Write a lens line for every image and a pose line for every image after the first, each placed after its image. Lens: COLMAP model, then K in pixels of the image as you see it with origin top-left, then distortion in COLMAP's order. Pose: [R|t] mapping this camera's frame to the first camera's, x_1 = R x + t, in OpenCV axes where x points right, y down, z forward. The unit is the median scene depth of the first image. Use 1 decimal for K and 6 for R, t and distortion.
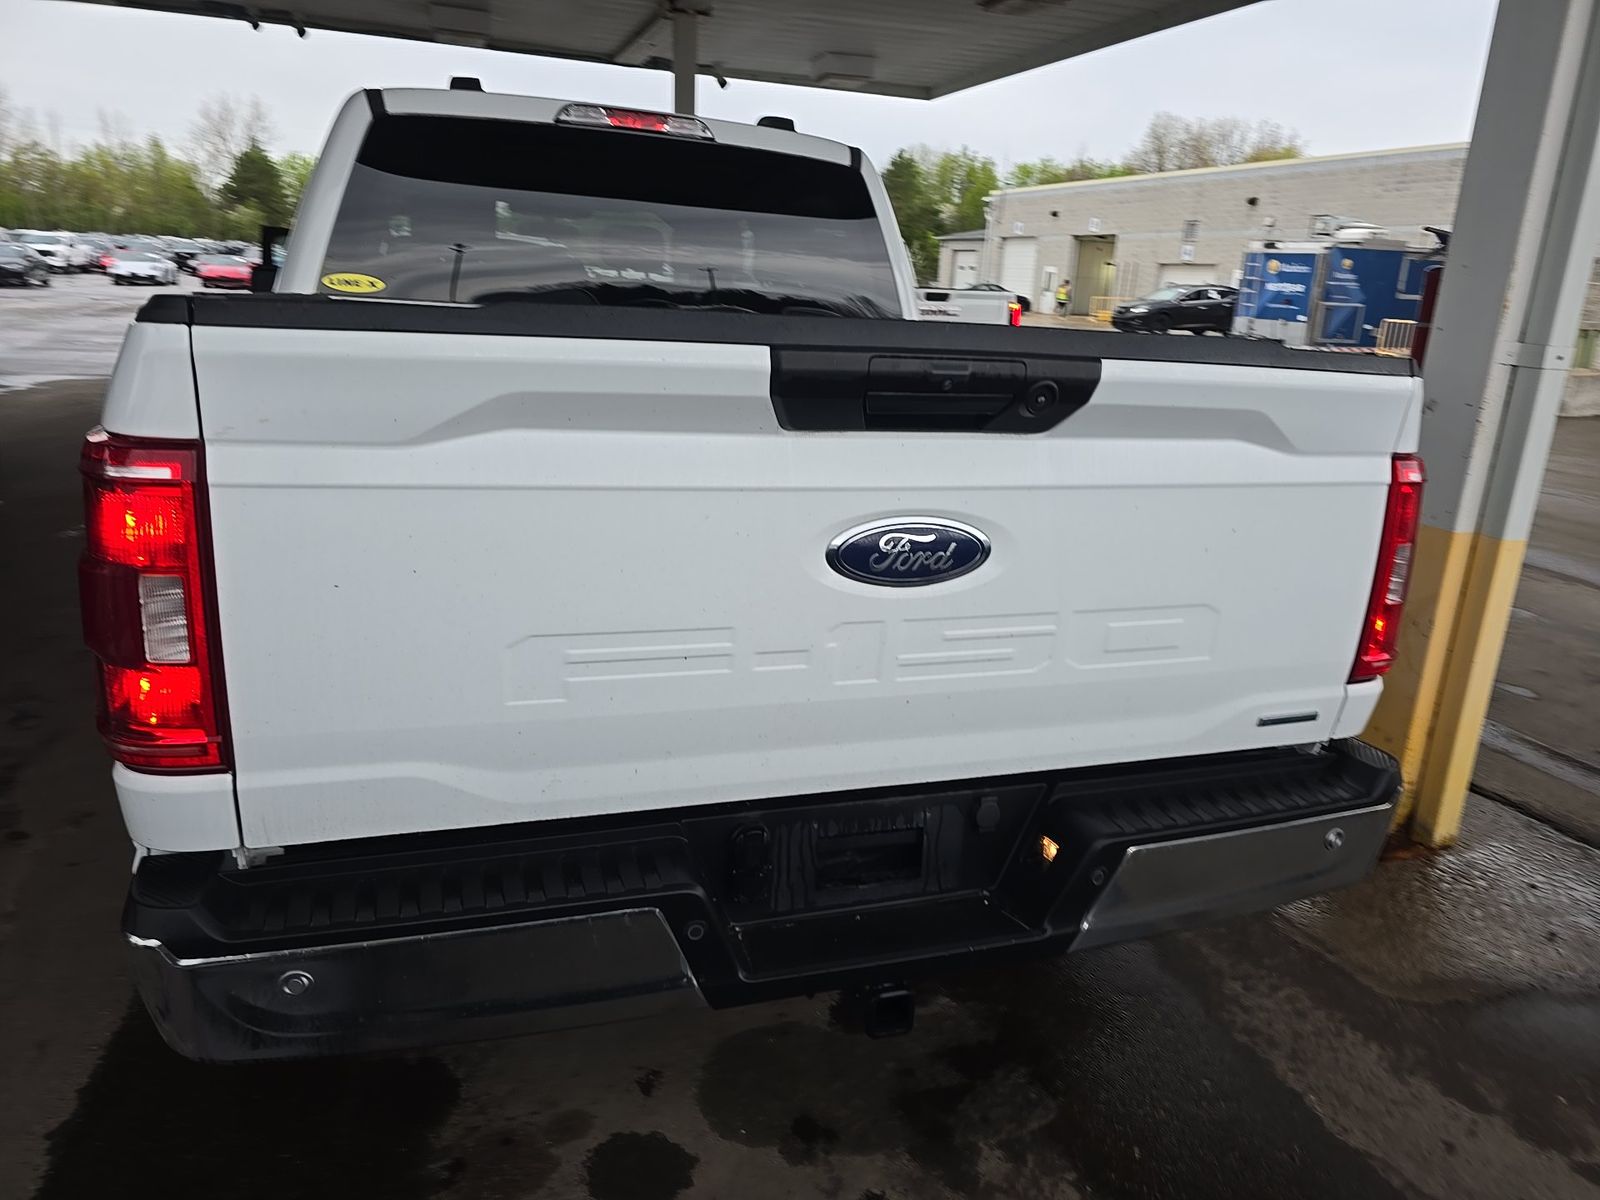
lens RADIAL K [[1098.5, 0, 804.6], [0, 1098.5, 598.4], [0, 0, 1]] dist [0.049075, -0.036079]
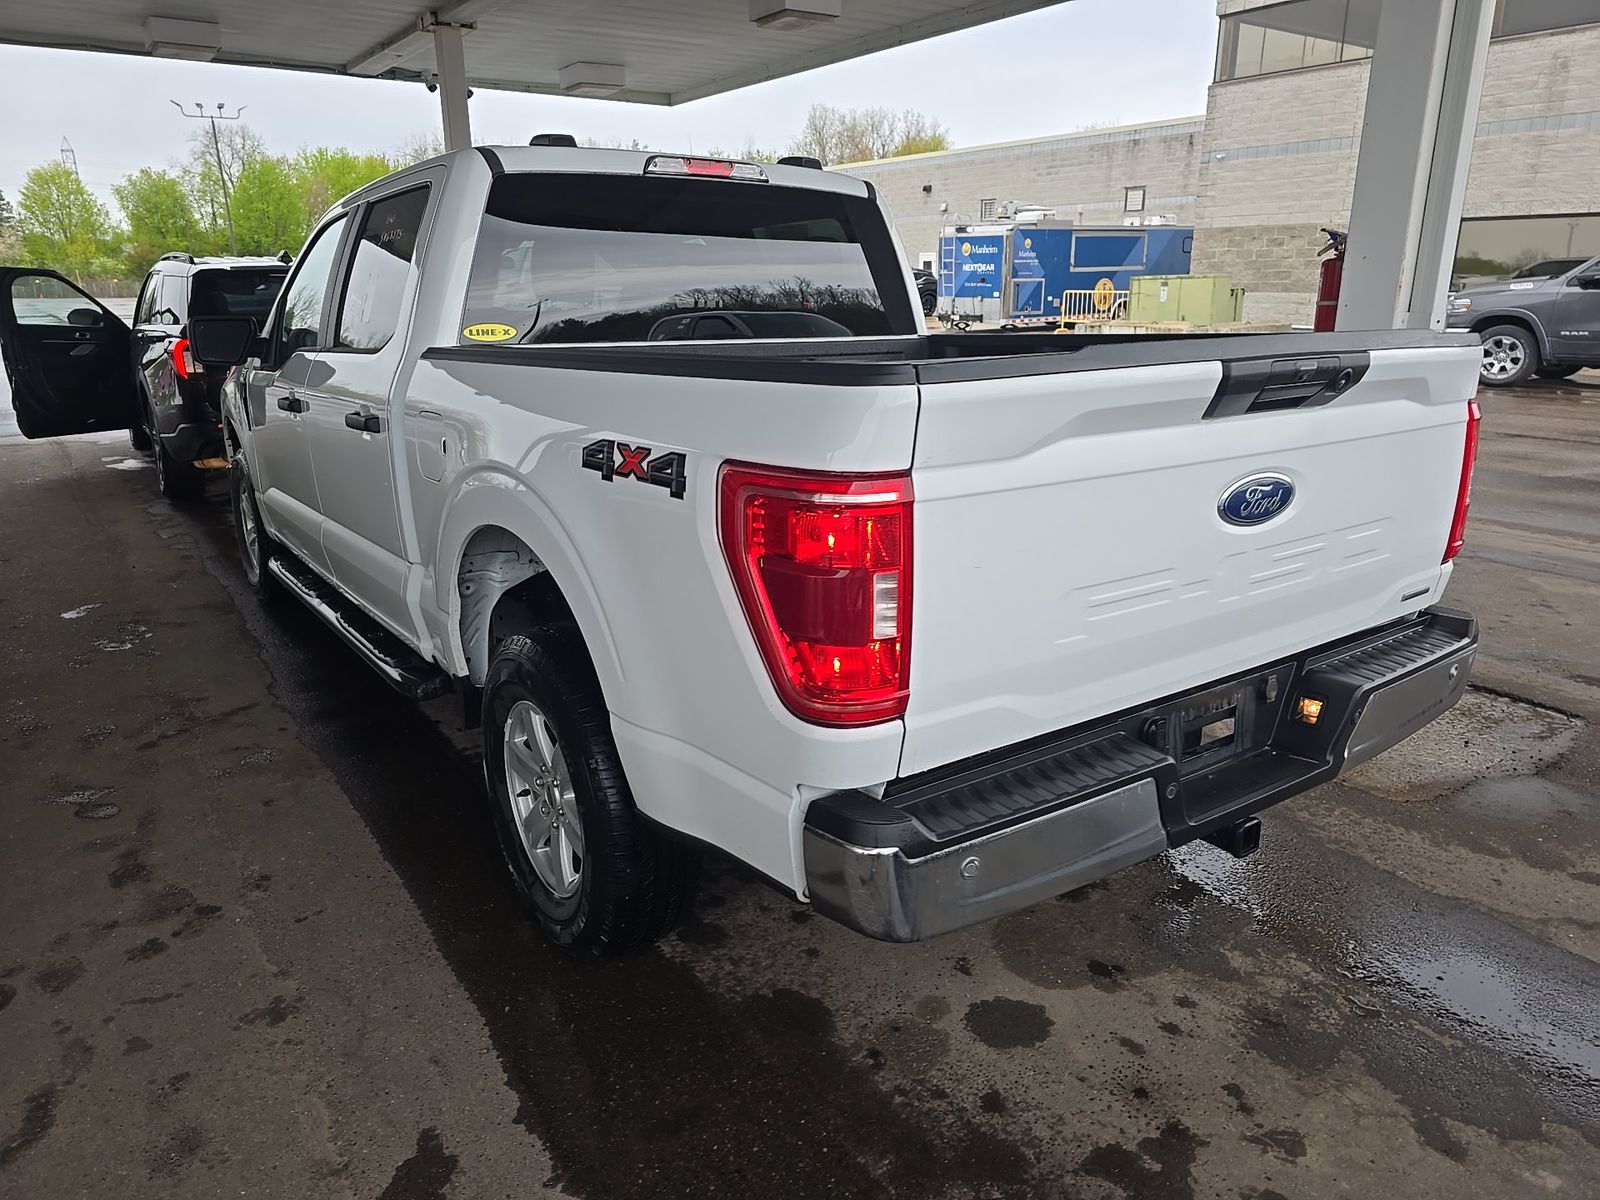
lens RADIAL K [[1098.5, 0, 804.1], [0, 1098.5, 609.3], [0, 0, 1]] dist [0.049075, -0.036079]
pose [[0.955561, -0.139750, 0.259564, -0.386895], [0.135934, 0.990178, 0.032686, -0.013316], [-0.261583, 0.004050, 0.965173, -0.093489]]
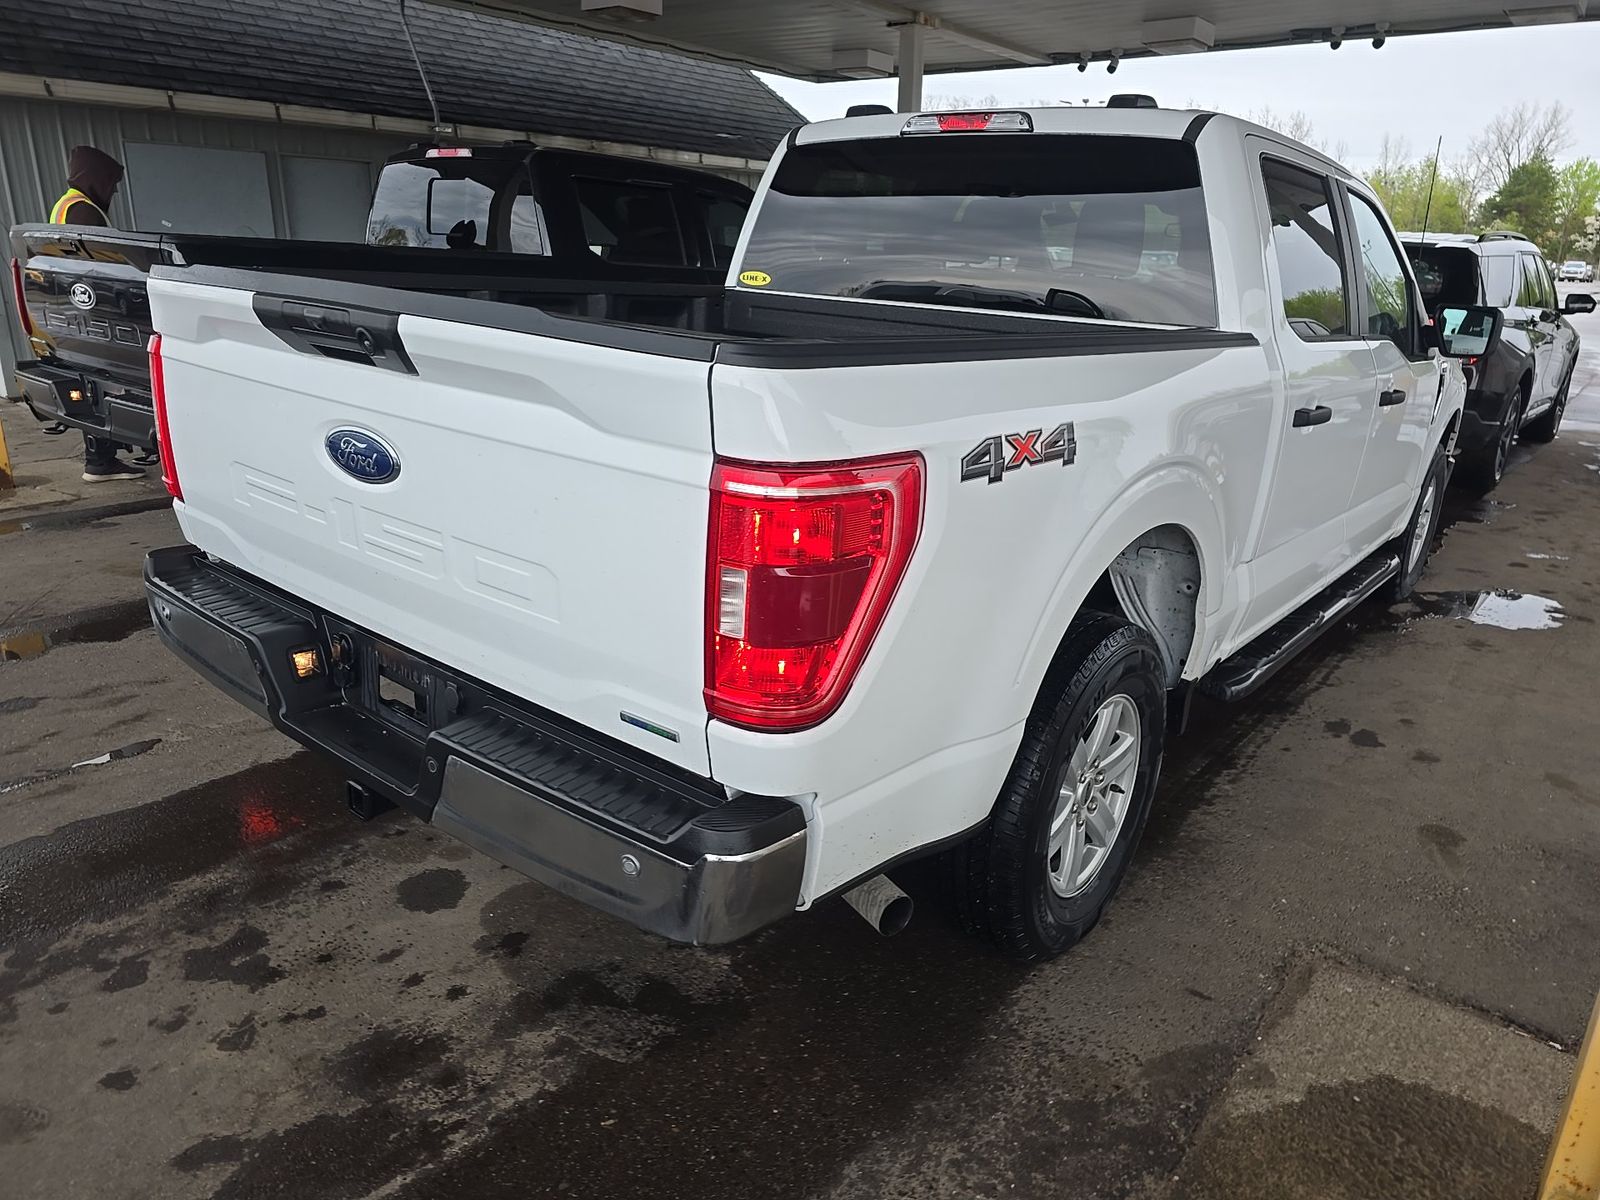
lens RADIAL K [[1098.5, 0, 804.1], [0, 1098.5, 606.3], [0, 0, 1]] dist [0.049075, -0.036079]
pose [[0.515519, 0.238191, -0.823107, 0.713419], [-0.246753, 0.961164, 0.123599, -0.077015], [0.820581, 0.139386, 0.554272, 0.337403]]
